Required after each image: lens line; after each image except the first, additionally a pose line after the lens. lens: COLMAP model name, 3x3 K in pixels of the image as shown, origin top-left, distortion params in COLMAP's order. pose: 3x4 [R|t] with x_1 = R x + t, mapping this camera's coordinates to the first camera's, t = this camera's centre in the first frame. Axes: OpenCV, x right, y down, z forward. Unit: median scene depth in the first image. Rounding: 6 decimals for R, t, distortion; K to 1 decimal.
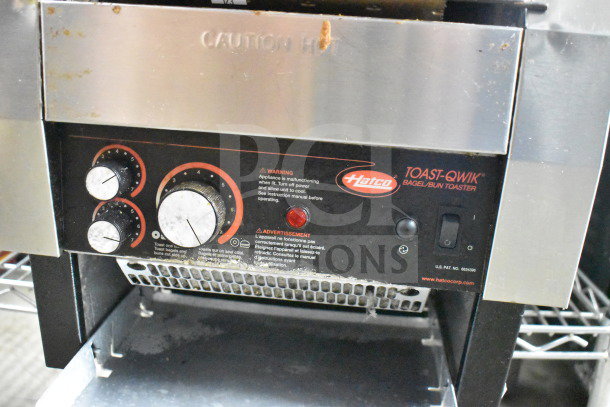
lens RADIAL K [[669.6, 0, 304.9], [0, 669.6, 202.0], [0, 0, 1]] dist [-0.058061, 0.000000]
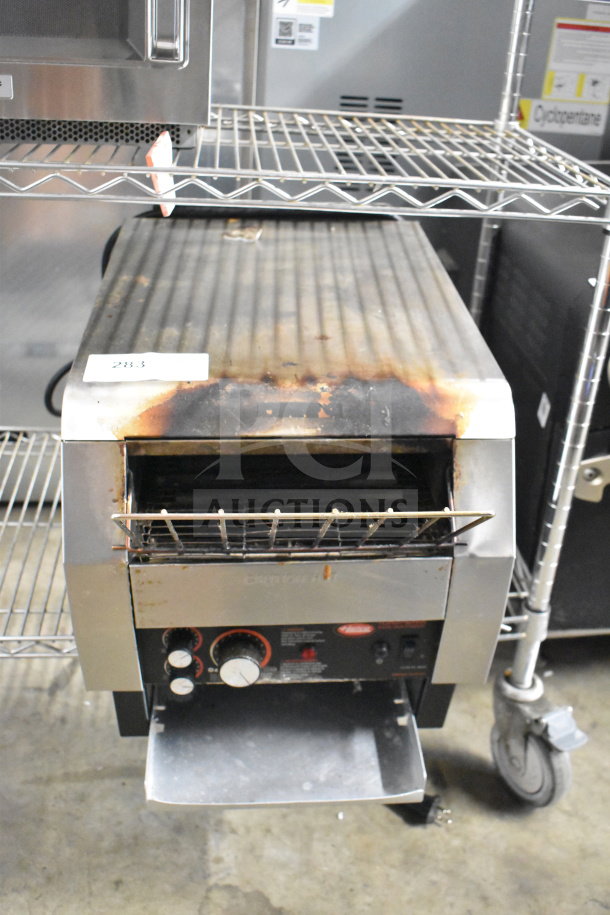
lens RADIAL K [[947.2, 0, 306.5], [0, 947.2, 462.5], [0, 0, 1]] dist [-0.051713, 0.000000]
pose [[0.985917, -0.116540, 0.119945, -0.218448], [0.074093, 0.947369, 0.311450, -1.032009], [-0.149928, -0.298177, 0.942662, -0.854010]]
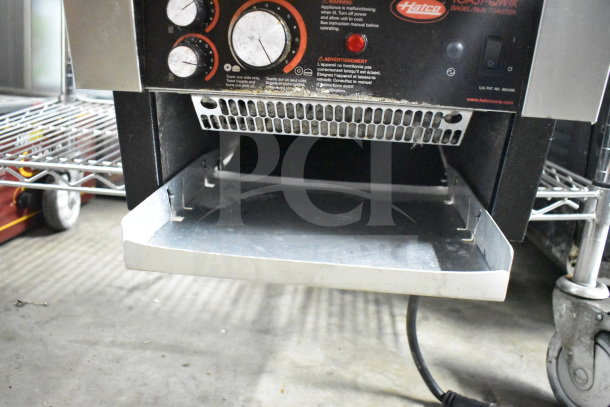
lens RADIAL K [[503.5, 0, 305.0], [0, 503.5, 202.3], [0, 0, 1]] dist [-0.088567, 0.010438]
pose [[0.999881, -0.014776, -0.004397, -0.096191], [0.014875, 0.999616, 0.023365, 0.266134], [0.004050, -0.023428, 0.999717, 0.163118]]
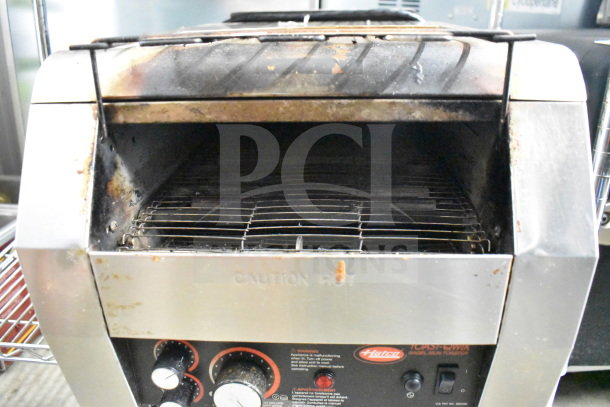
lens RADIAL K [[472.5, 0, 304.3], [0, 472.5, 203.9], [0, 0, 1]] dist [-0.090836, 0.000579]
pose [[0.995826, -0.091255, -0.001554, -0.017248], [0.090431, 0.984241, 0.151961, -0.434118], [-0.012338, -0.151467, 0.988385, 0.194770]]
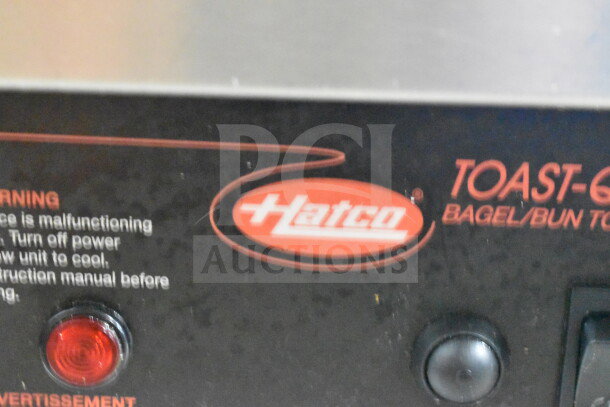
lens RADIAL K [[1413.0, 0, 305.4], [0, 1413.0, 203.6], [0, 0, 1]] dist [0.033488, 0.000000]
pose [[0.996308, -0.053010, 0.067530, 0.045346], [0.049101, 0.997091, 0.058291, -0.070430], [-0.070424, -0.054760, 0.996013, 0.387701]]
